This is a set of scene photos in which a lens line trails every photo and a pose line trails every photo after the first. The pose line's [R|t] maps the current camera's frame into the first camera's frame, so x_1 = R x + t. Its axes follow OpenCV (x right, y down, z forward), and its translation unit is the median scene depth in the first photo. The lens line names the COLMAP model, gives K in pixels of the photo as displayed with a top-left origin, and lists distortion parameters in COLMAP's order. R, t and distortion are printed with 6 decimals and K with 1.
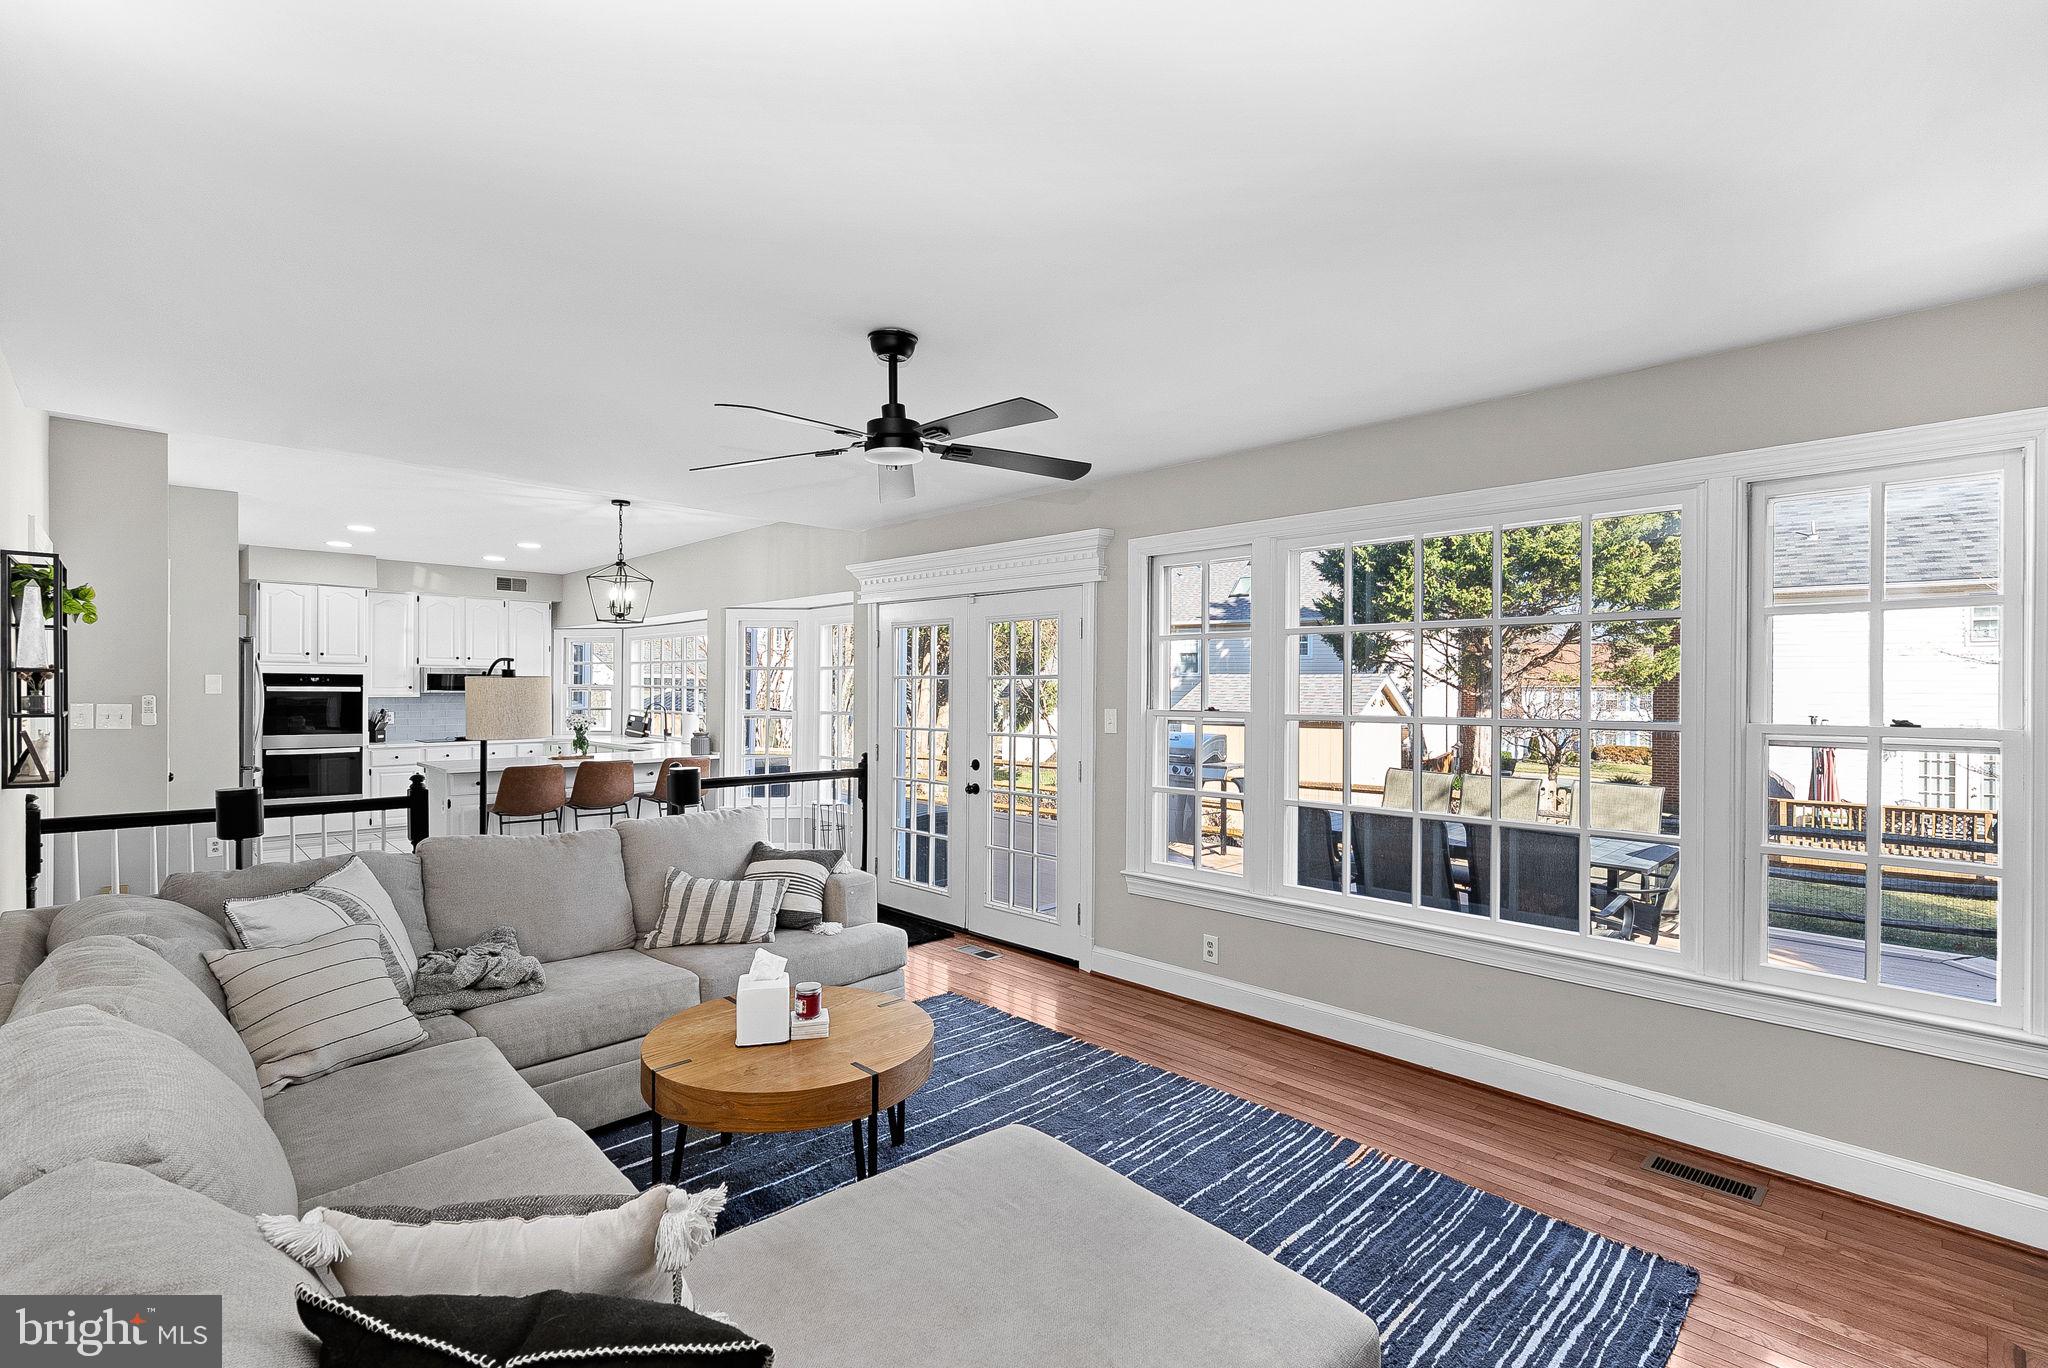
lens RADIAL K [[939.3, 0, 1029.9], [0, 939.3, 689.5], [0, 0, 1]] dist [0.001855, 0.000733]
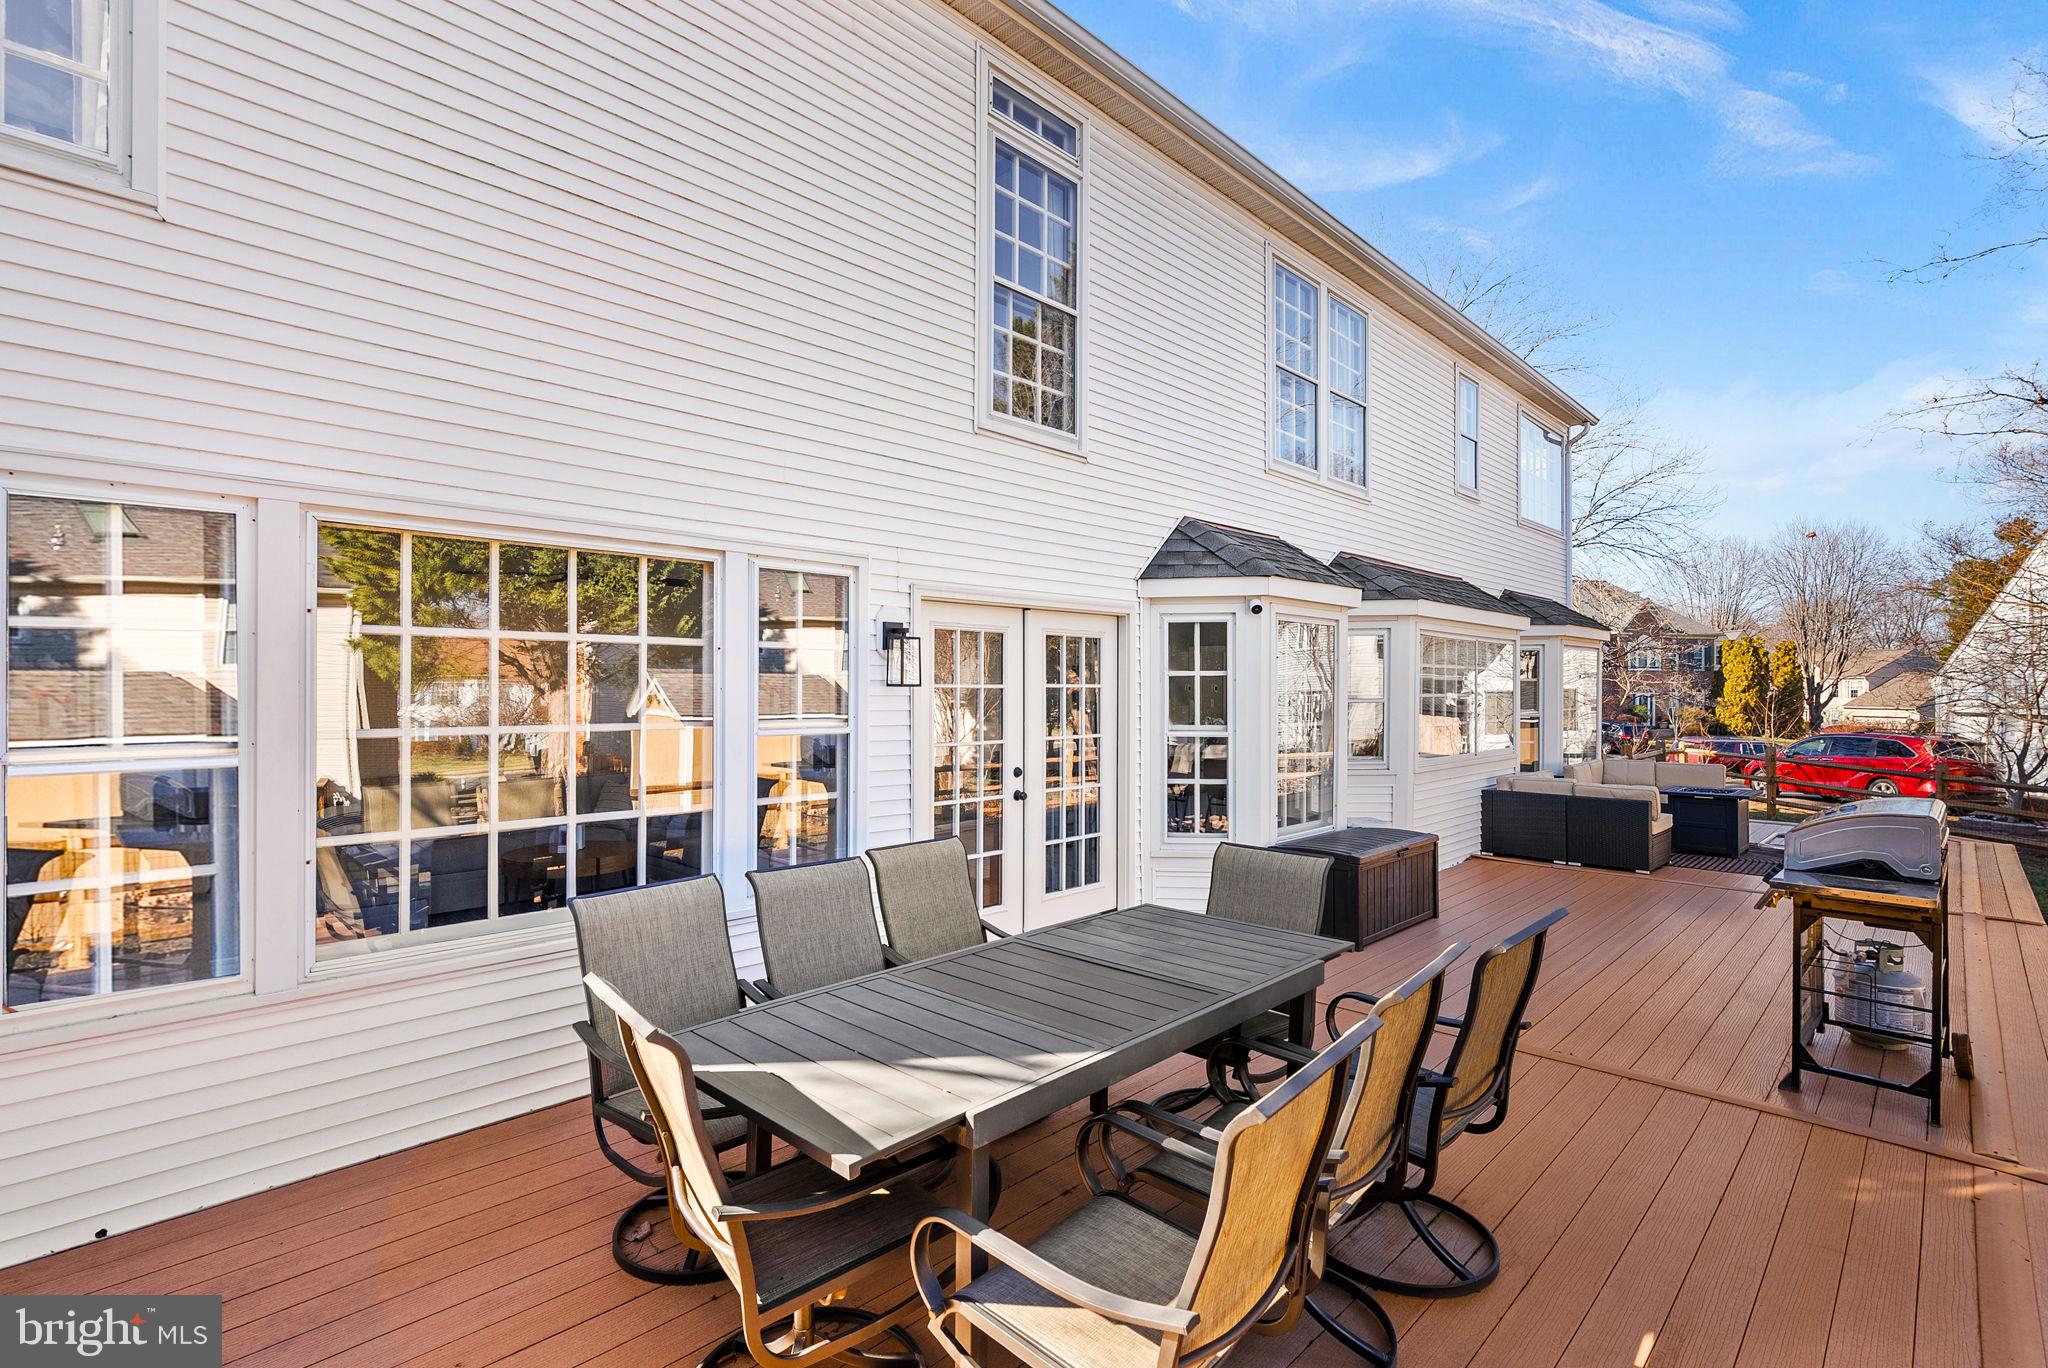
lens RADIAL K [[939.3, 0, 1025.2], [0, 939.3, 690.1], [0, 0, 1]] dist [0.001855, 0.000733]
pose [[-0.018508, 0.002802, 0.999825, -1.100873], [0.001068, 0.999996, -0.002783, -0.001484], [-0.999828, 0.001017, -0.018511, 1.063954]]
